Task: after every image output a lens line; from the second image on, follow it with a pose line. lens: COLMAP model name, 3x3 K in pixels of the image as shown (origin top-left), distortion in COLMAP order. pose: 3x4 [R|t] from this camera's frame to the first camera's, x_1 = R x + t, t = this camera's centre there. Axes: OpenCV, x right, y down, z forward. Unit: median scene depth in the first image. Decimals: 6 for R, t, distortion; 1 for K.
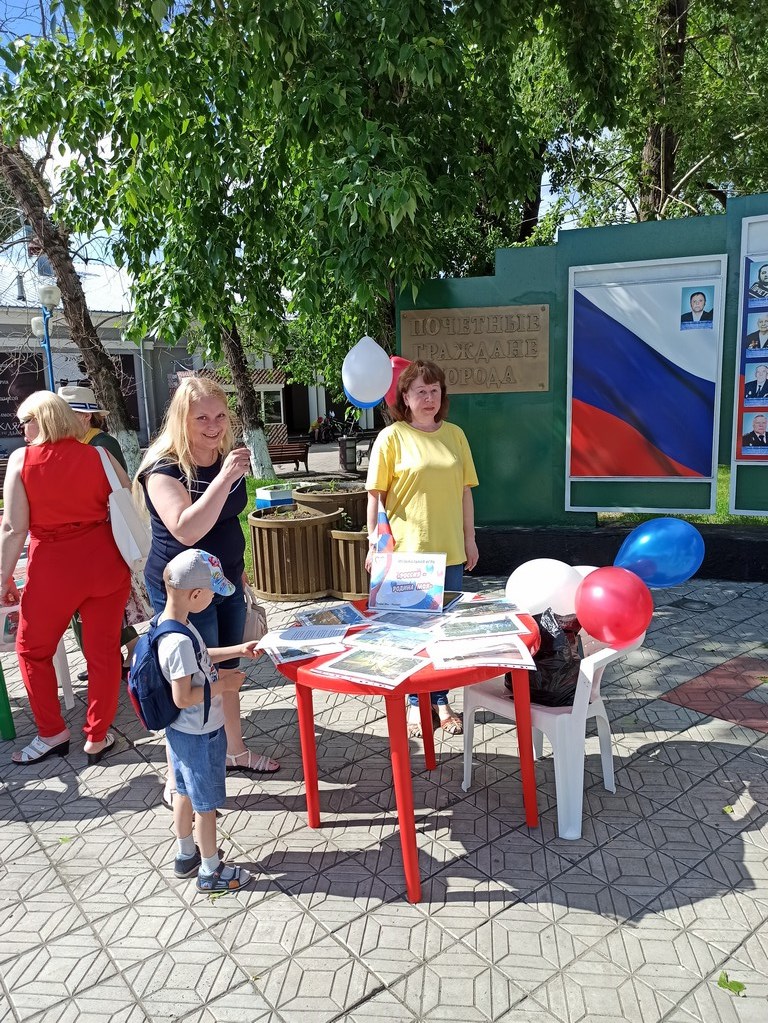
lens RADIAL K [[763.0, 0, 381.9], [0, 763.0, 529.7], [0, 0, 1]] dist [0.048704, -0.073251]
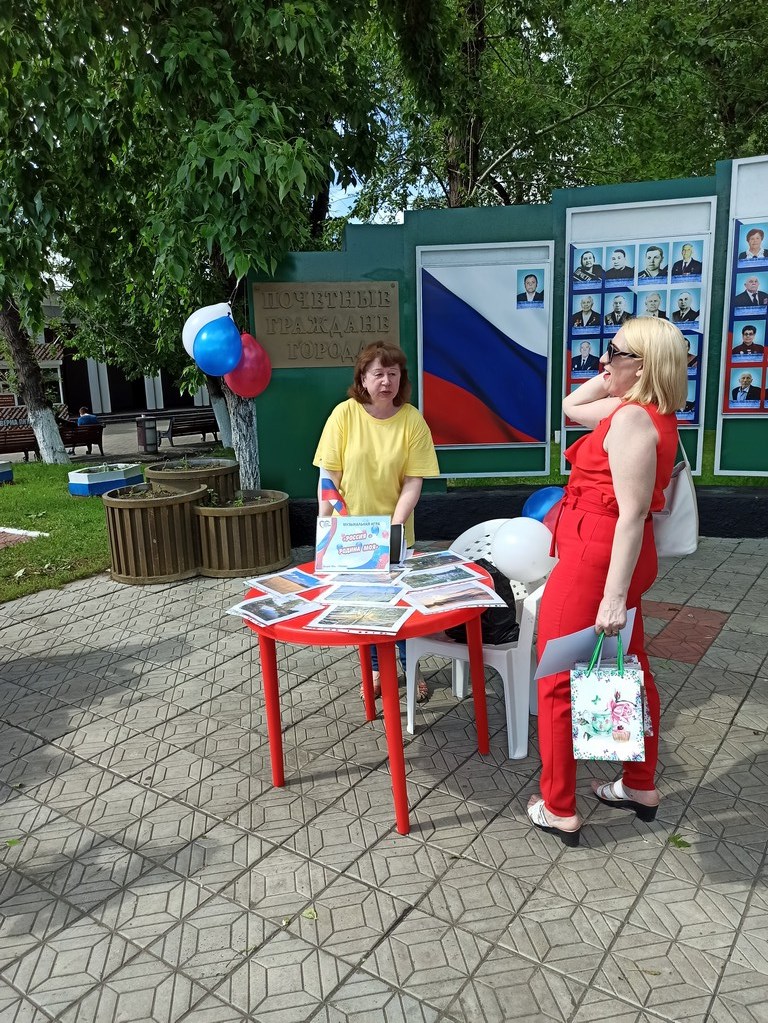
lens RADIAL K [[767.2, 0, 384.0], [0, 767.2, 528.1], [0, 0, 1]] dist [0.062042, -0.088573]
pose [[0.958250, -0.058516, 0.279881, -0.117813], [0.052122, 0.998183, 0.030242, 0.009965], [-0.281142, -0.014391, 0.959558, -0.011508]]
